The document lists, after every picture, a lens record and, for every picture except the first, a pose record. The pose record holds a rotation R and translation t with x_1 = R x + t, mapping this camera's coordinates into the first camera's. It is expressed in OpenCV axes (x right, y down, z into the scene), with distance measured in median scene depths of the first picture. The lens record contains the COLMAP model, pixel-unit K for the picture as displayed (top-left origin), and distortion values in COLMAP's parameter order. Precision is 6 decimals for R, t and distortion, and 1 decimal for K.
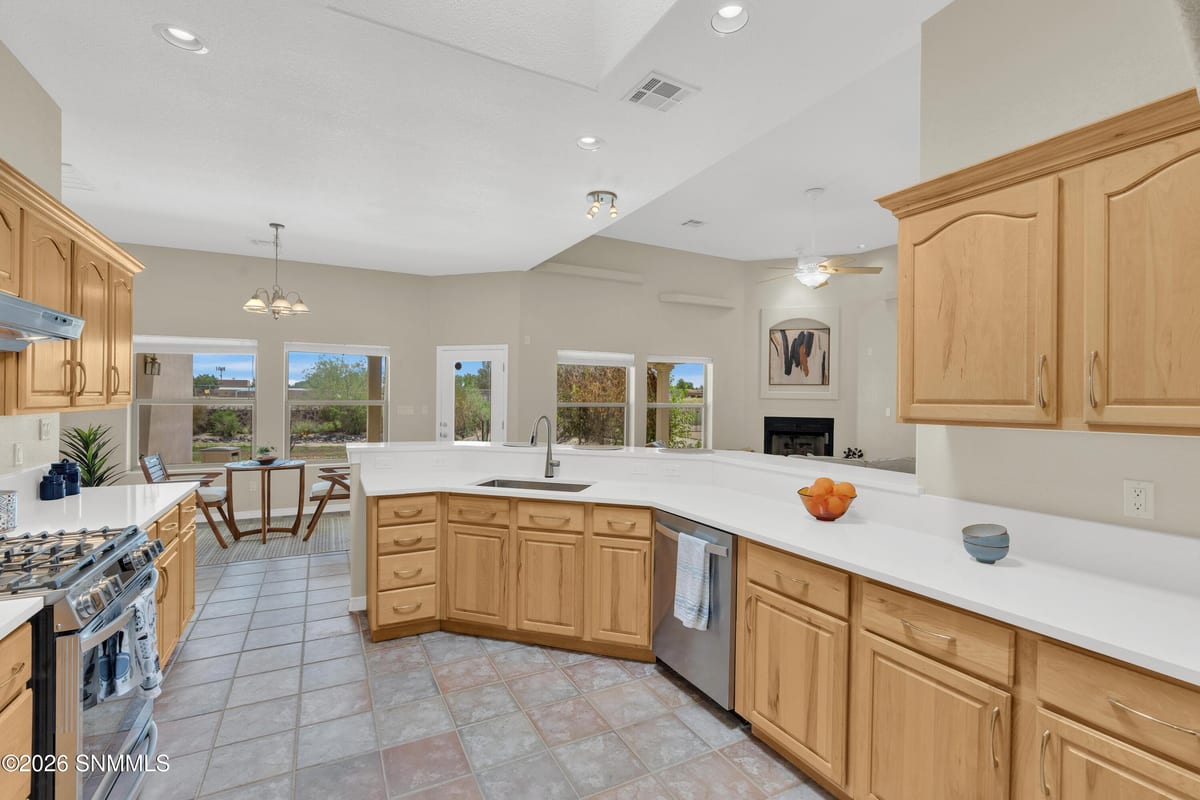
lens RADIAL K [[536.7, 0, 600.0], [0, 536.7, 400.0], [0, 0, 1]] dist [0.001831, 0.000304]
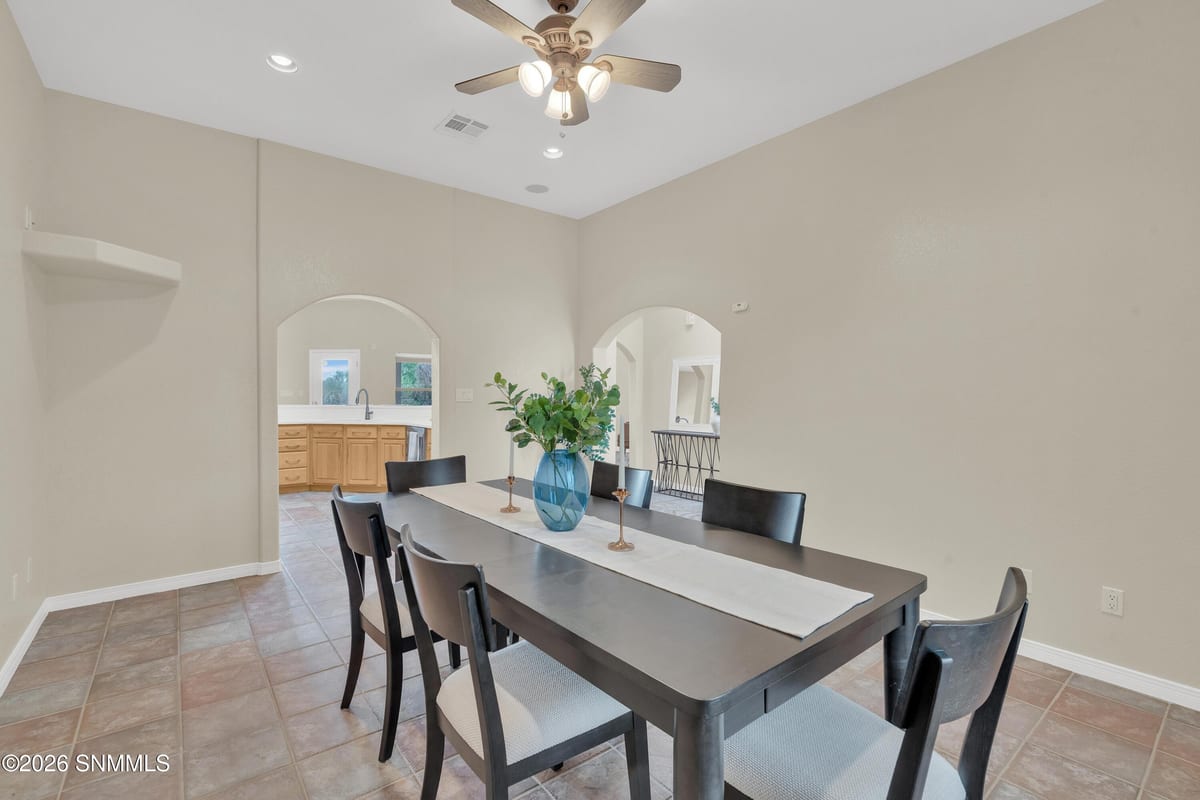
lens RADIAL K [[536.7, 0, 600.0], [0, 536.7, 400.0], [0, 0, 1]] dist [0.001831, 0.000304]
pose [[0.981671, -0.007941, 0.190417, 0.436675], [0.006558, 0.999947, 0.007890, 0.068010], [-0.190470, -0.006496, 0.981672, -1.324986]]
